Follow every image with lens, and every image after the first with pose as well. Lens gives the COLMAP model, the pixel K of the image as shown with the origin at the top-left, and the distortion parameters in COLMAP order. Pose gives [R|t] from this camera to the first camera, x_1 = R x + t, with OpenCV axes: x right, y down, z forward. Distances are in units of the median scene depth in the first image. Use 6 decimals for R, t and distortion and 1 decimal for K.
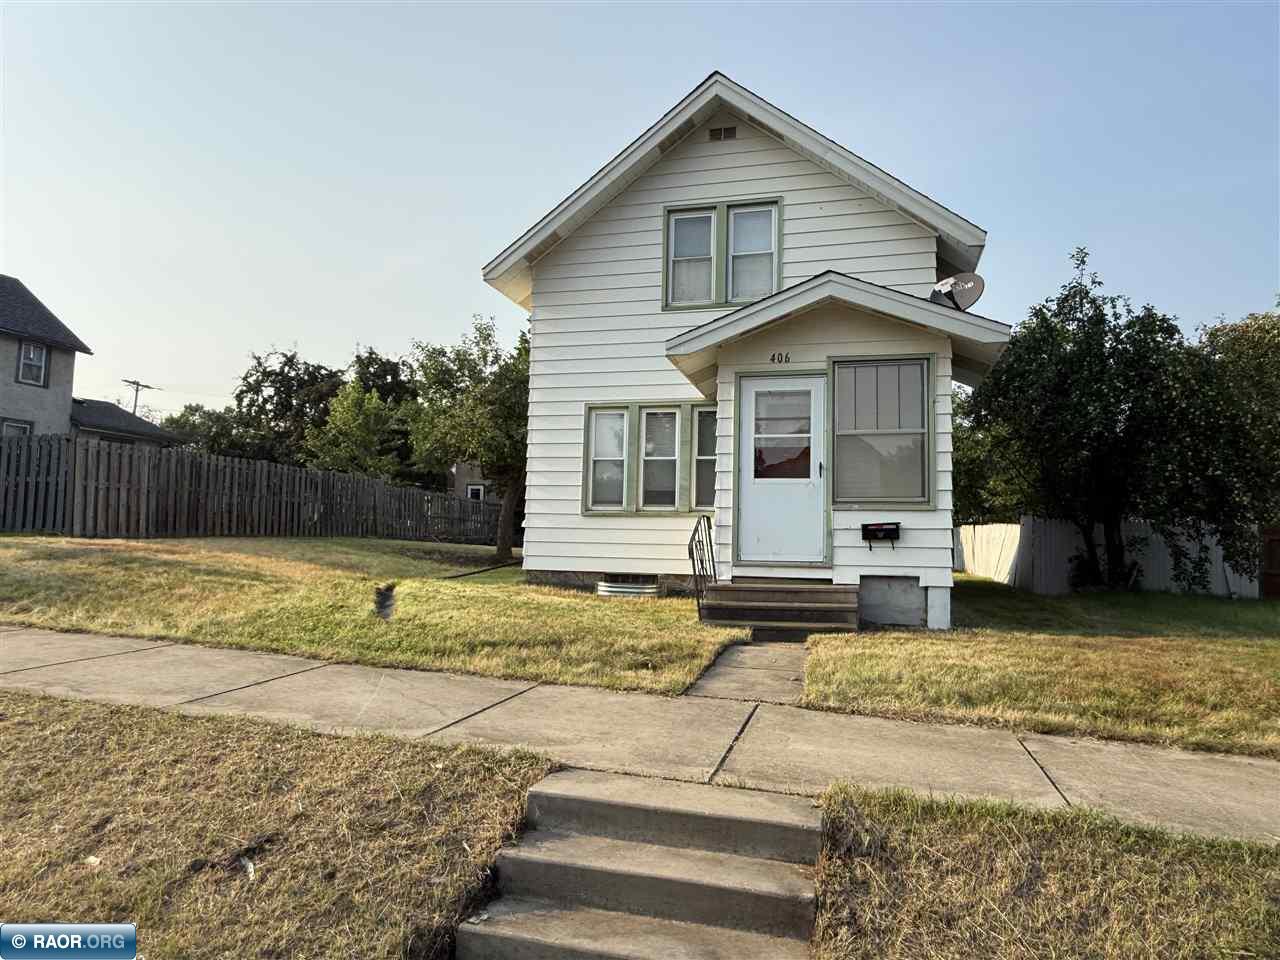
lens RADIAL K [[824.0, 0, 639.2], [0, 824.0, 481.4], [0, 0, 1]] dist [-0.002377, -0.000522]
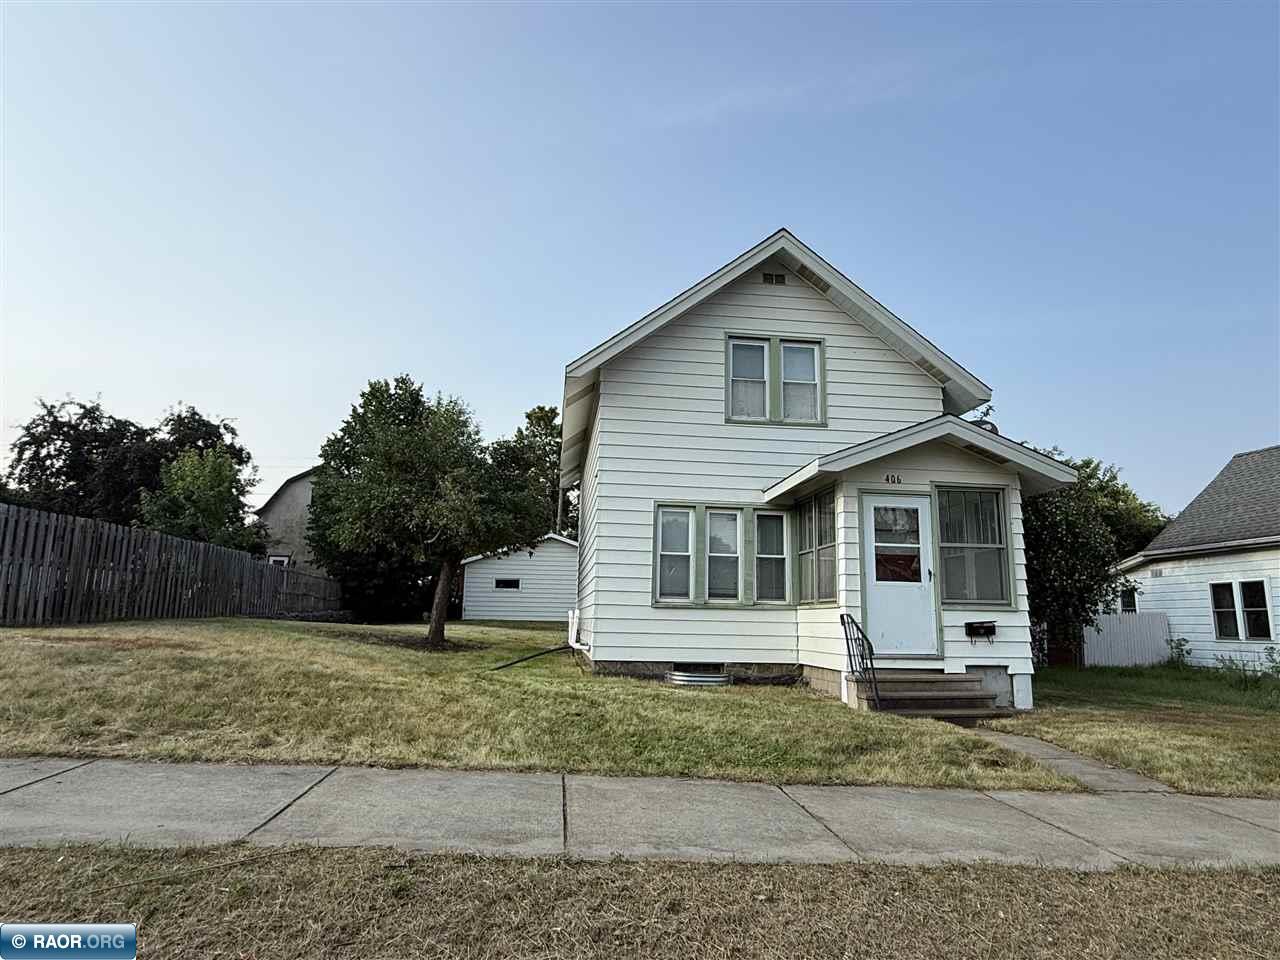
lens RADIAL K [[749.4, 0, 638.3], [0, 749.4, 483.2], [0, 0, 1]] dist [0.003145, -0.000139]
pose [[0.931787, 0.064259, 0.357273, -0.448043], [-0.029931, 0.994456, -0.100801, -0.019788], [-0.361770, 0.083231, 0.928545, 0.104877]]
